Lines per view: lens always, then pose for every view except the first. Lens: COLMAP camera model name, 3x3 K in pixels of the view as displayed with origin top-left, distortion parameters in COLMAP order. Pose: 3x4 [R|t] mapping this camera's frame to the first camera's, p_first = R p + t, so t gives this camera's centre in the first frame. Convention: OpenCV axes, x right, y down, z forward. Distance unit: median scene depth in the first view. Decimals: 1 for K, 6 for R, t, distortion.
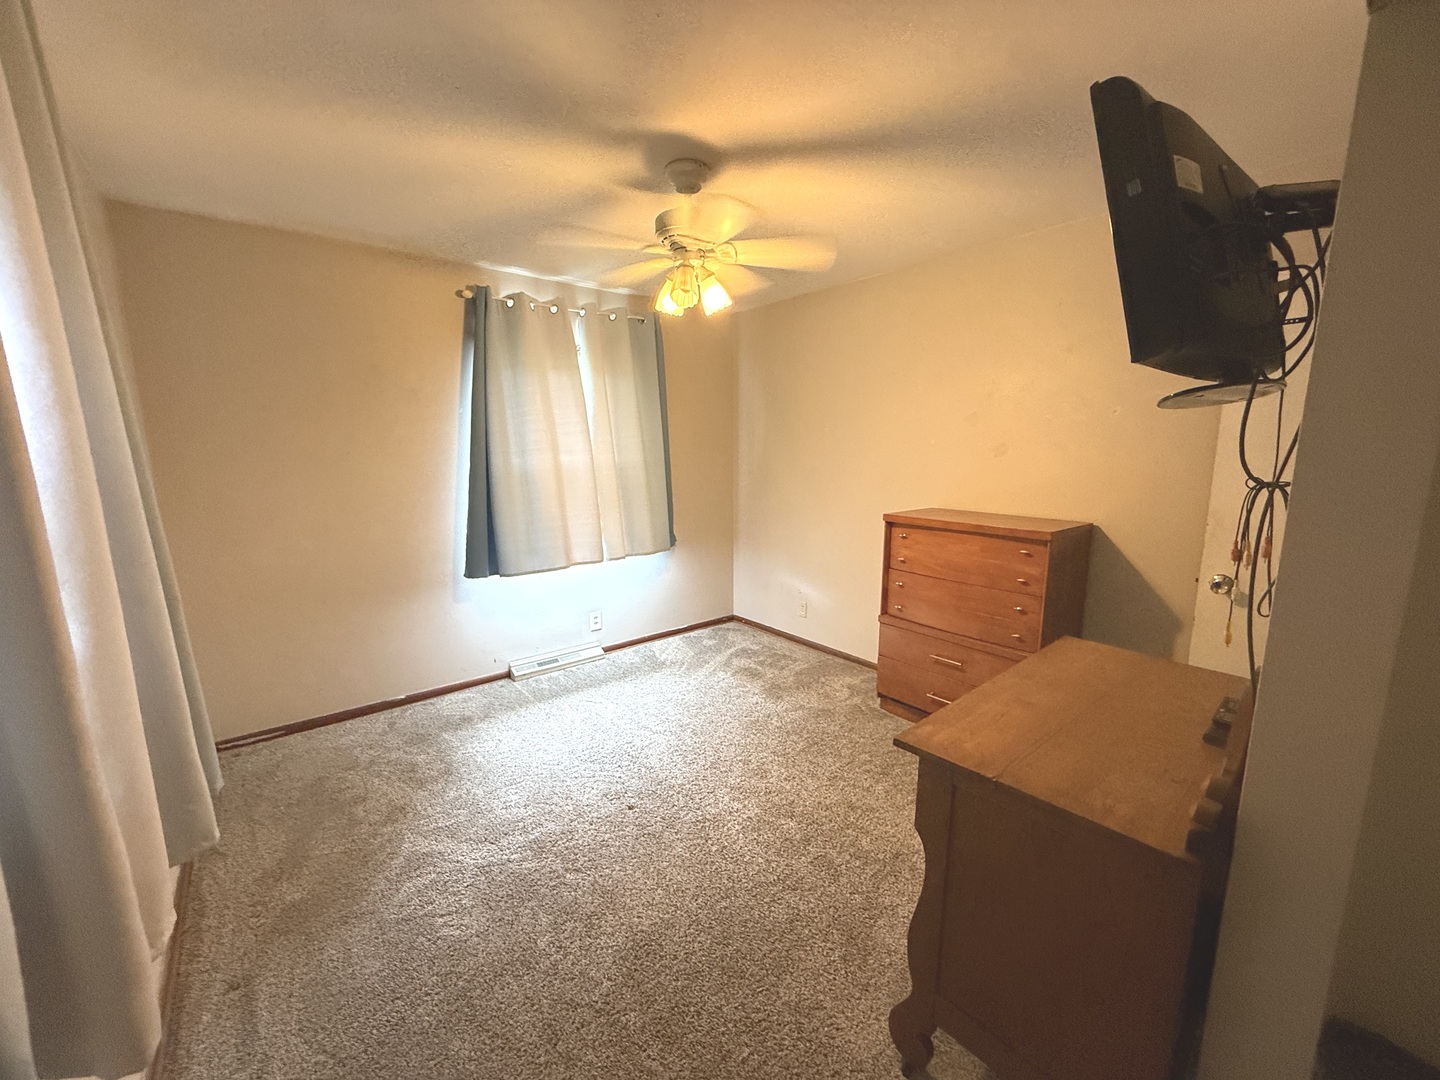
lens RADIAL K [[576.5, 0, 720.0], [0, 576.5, 540.0], [0, 0, 1]] dist [-0.000668, 0.000116]
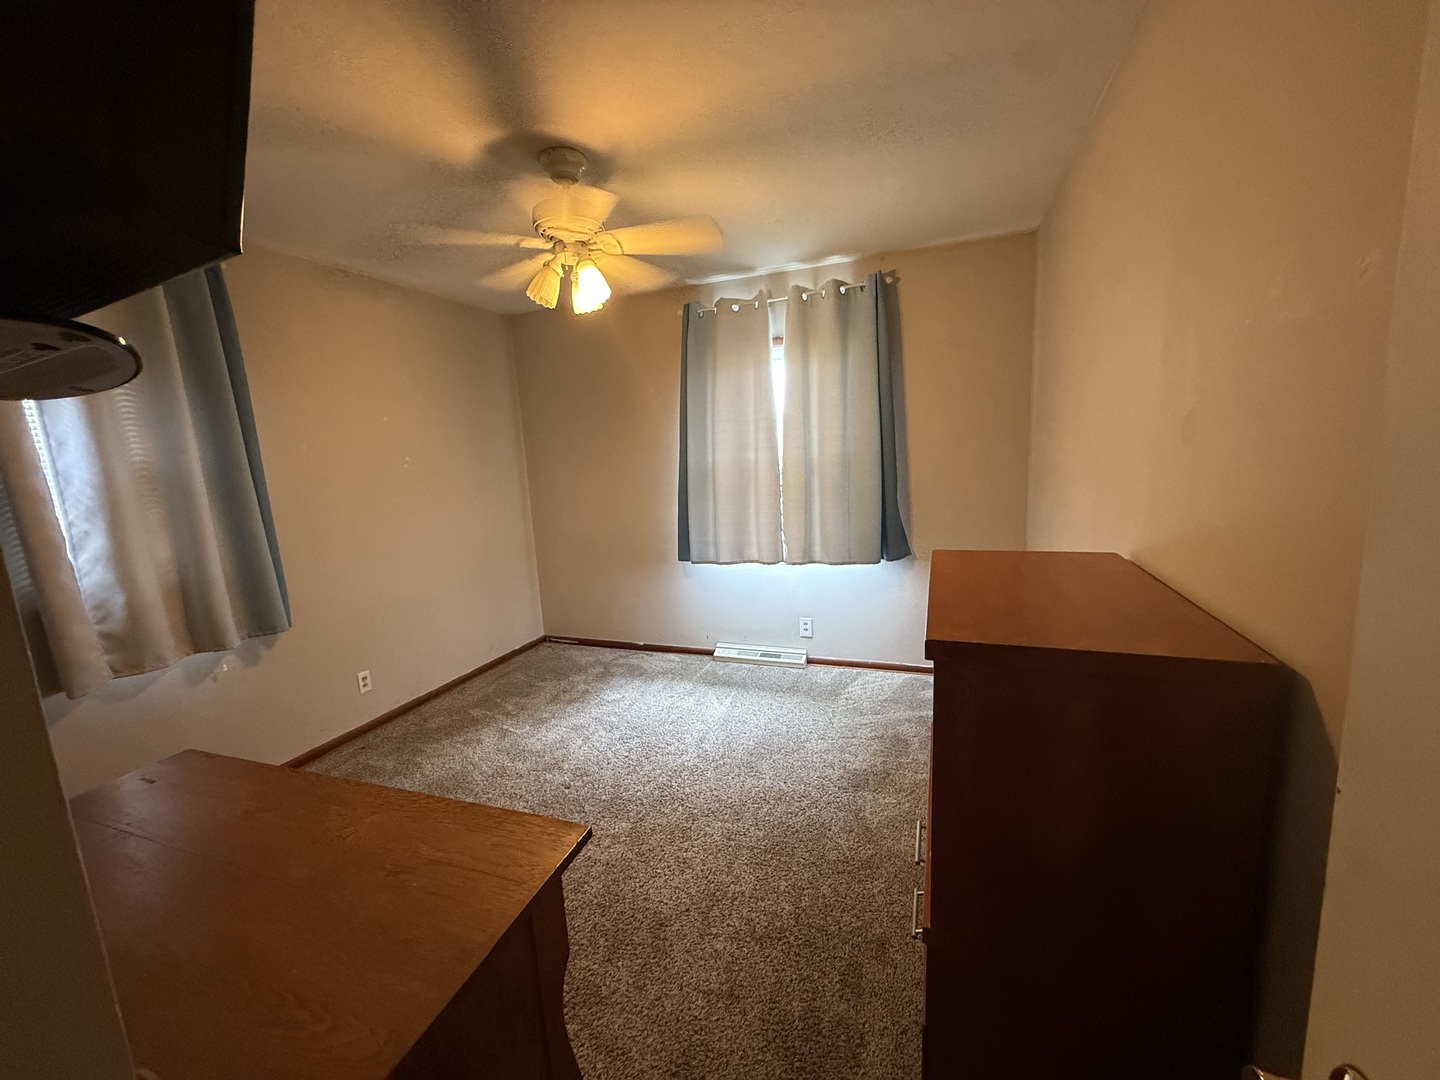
lens RADIAL K [[576.5, 0, 720.0], [0, 576.5, 540.0], [0, 0, 1]] dist [-0.000668, 0.000116]
pose [[0.491057, 0.112967, -0.863772, 0.556524], [-0.090177, 0.992821, 0.078578, -0.067157], [0.866447, 0.039306, 0.497719, 0.446352]]
